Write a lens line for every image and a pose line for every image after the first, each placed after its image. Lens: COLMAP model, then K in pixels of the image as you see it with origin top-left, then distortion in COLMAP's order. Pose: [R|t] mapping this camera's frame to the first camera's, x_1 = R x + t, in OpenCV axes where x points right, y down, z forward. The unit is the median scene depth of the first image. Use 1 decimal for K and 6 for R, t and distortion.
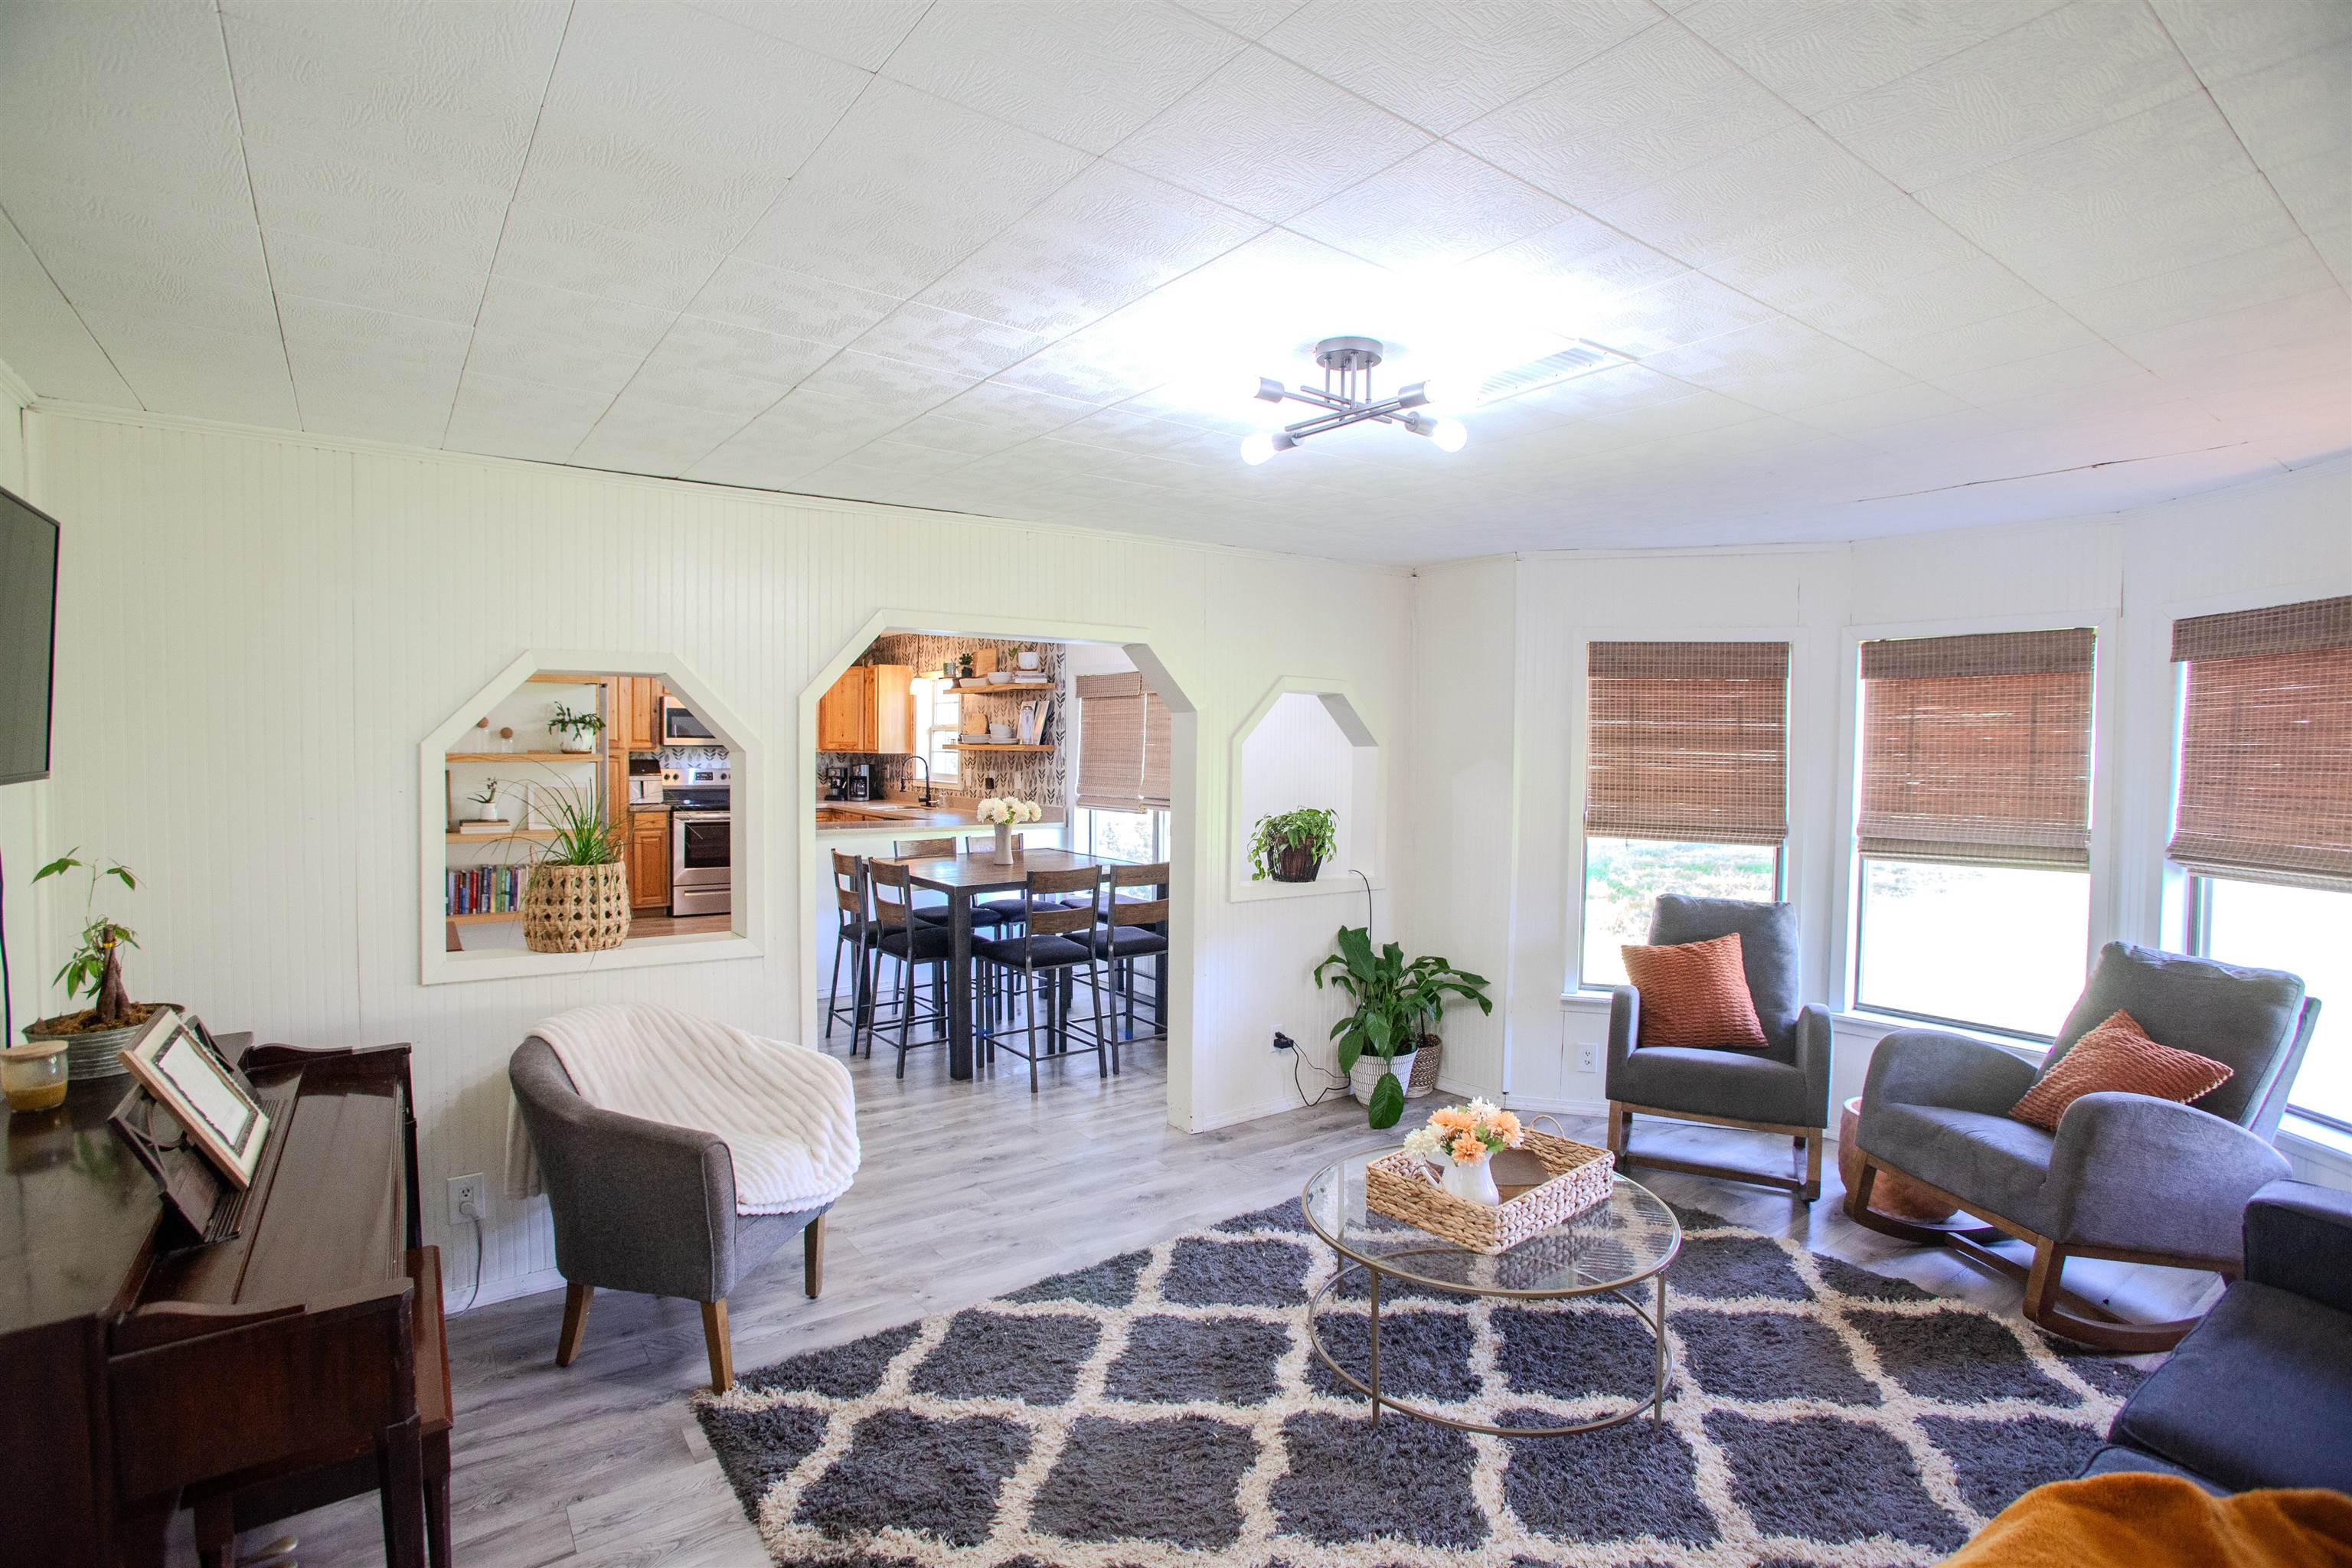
lens RADIAL K [[1151.4, 0, 1176.2], [0, 1151.4, 785.9], [0, 0, 1]] dist [-0.028818, 0.010140]
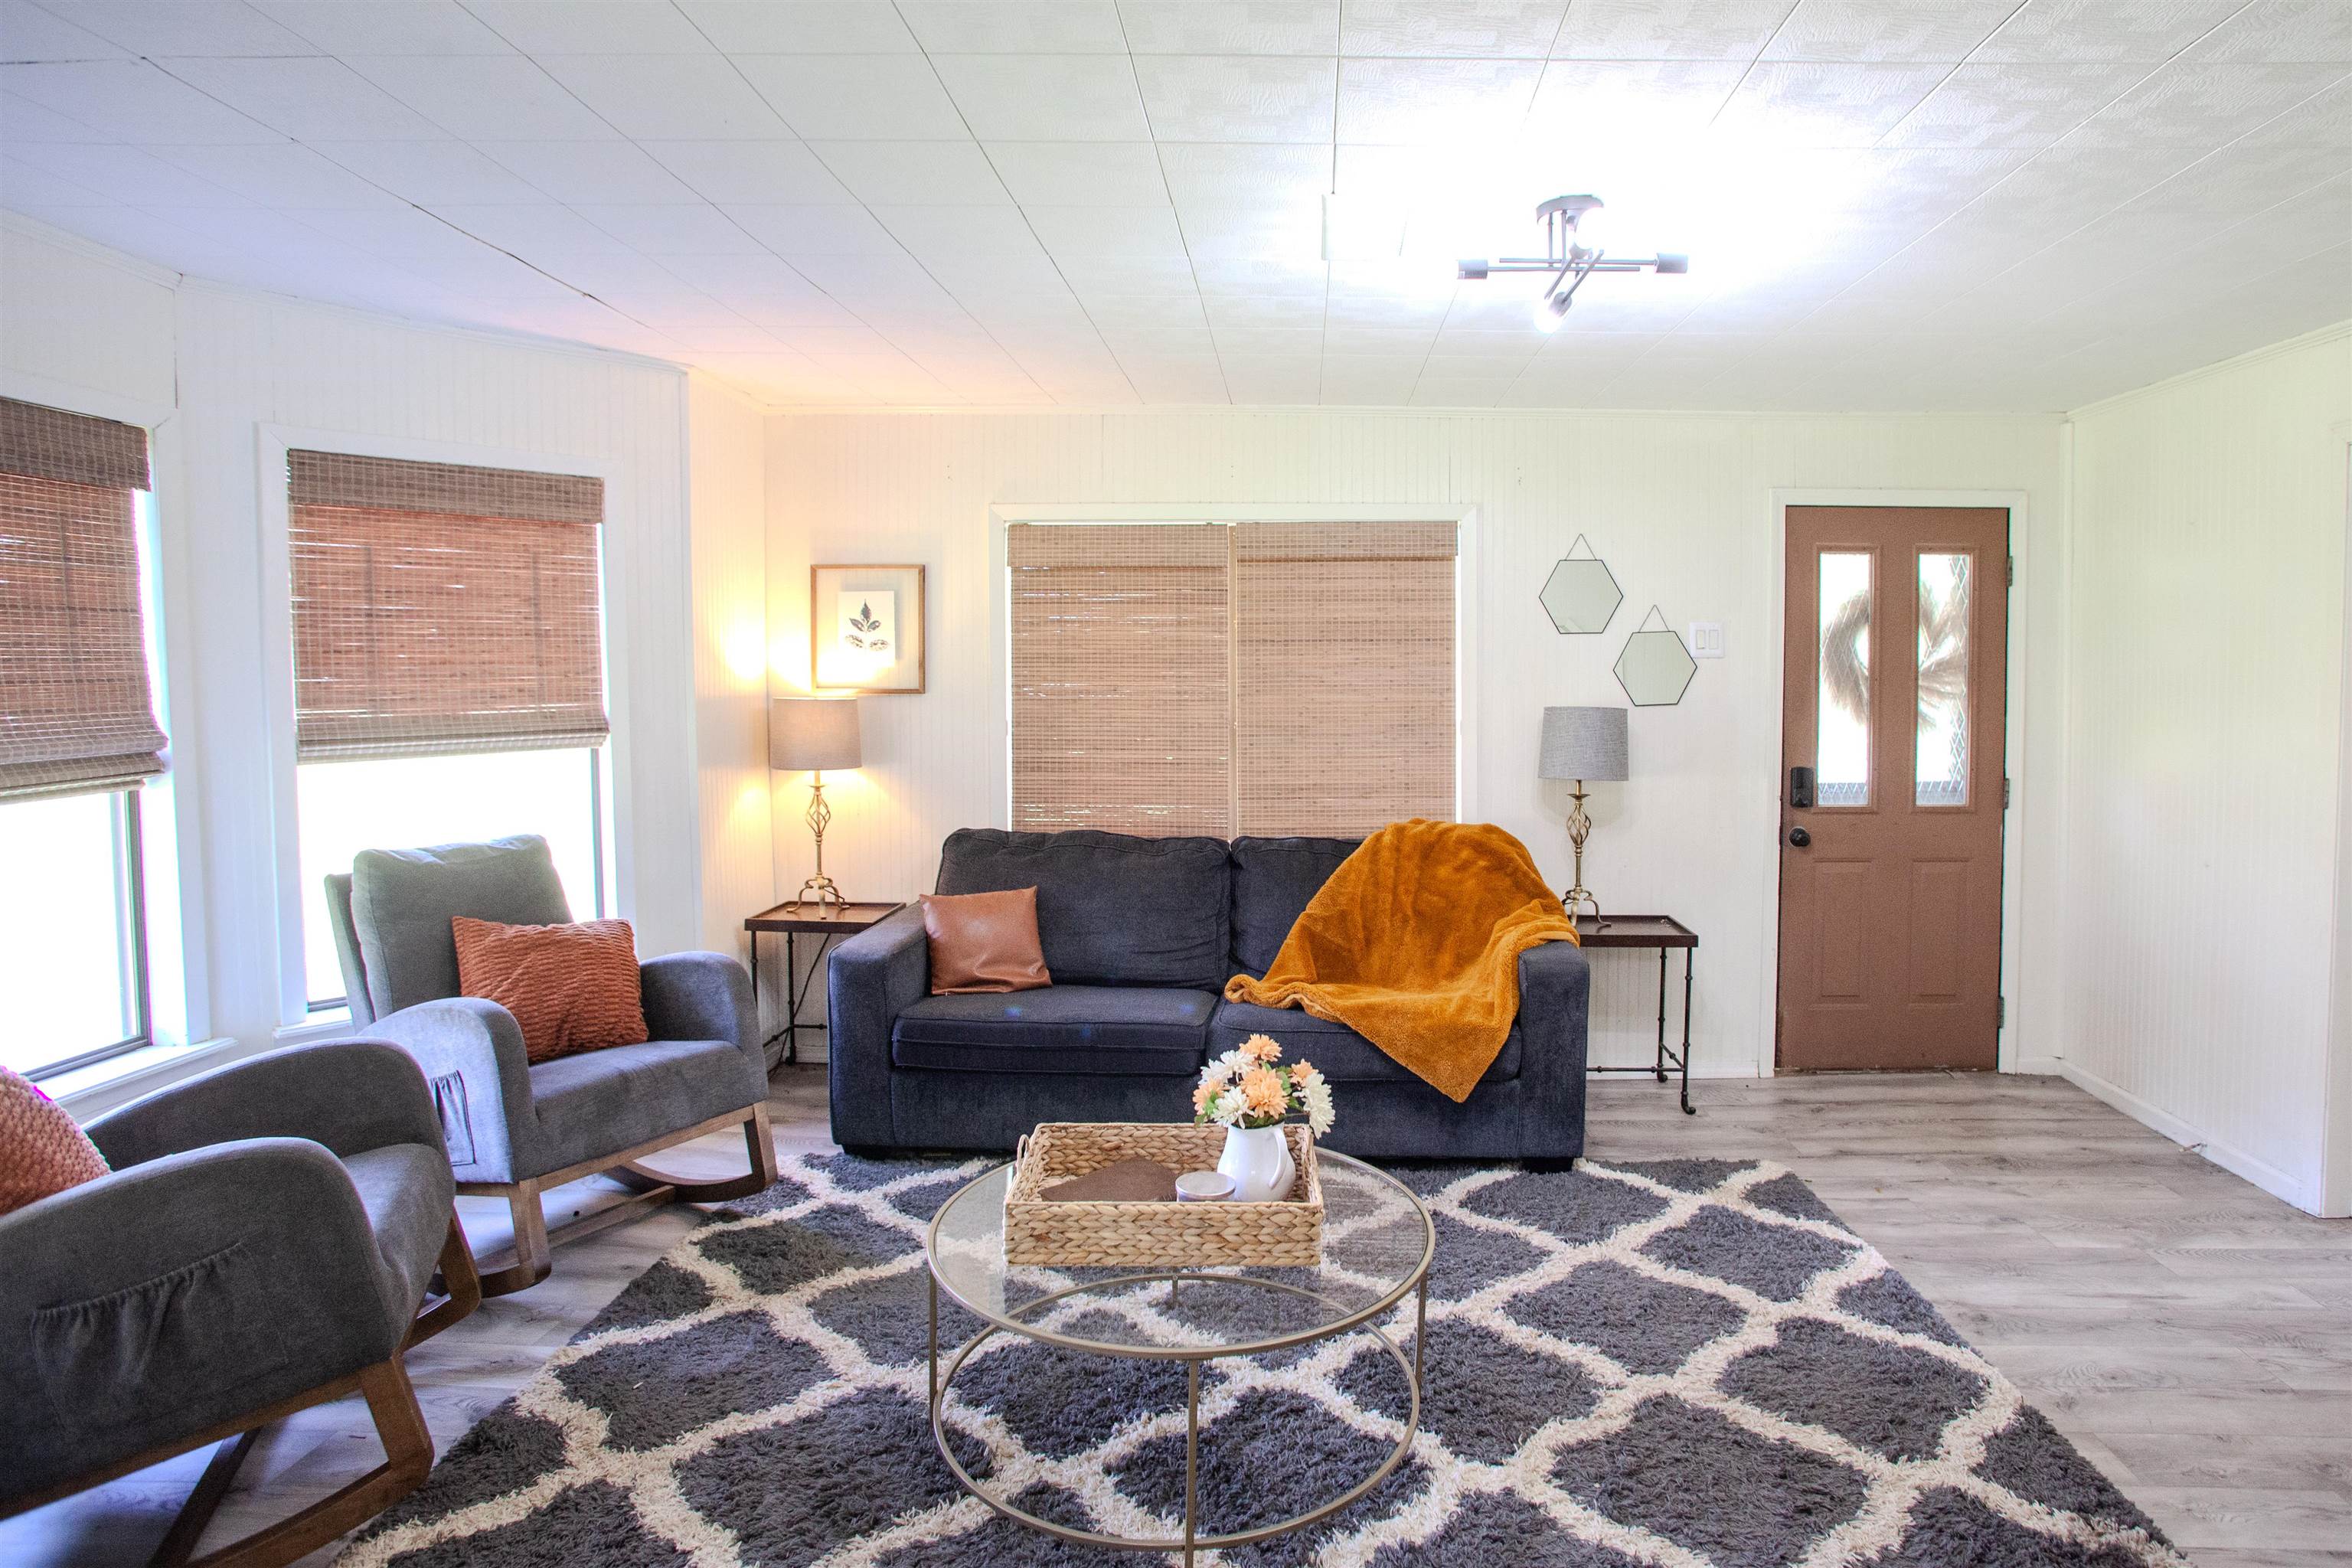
lens RADIAL K [[1239.7, 0, 1267.5], [0, 1239.7, 742.6], [0, 0, 1]] dist [-0.022657, 0.000648]
pose [[-0.786159, -0.055376, 0.615539, -0.223664], [0.007972, 0.994986, 0.099695, -0.022128], [-0.617973, 0.083283, -0.781775, 1.400524]]
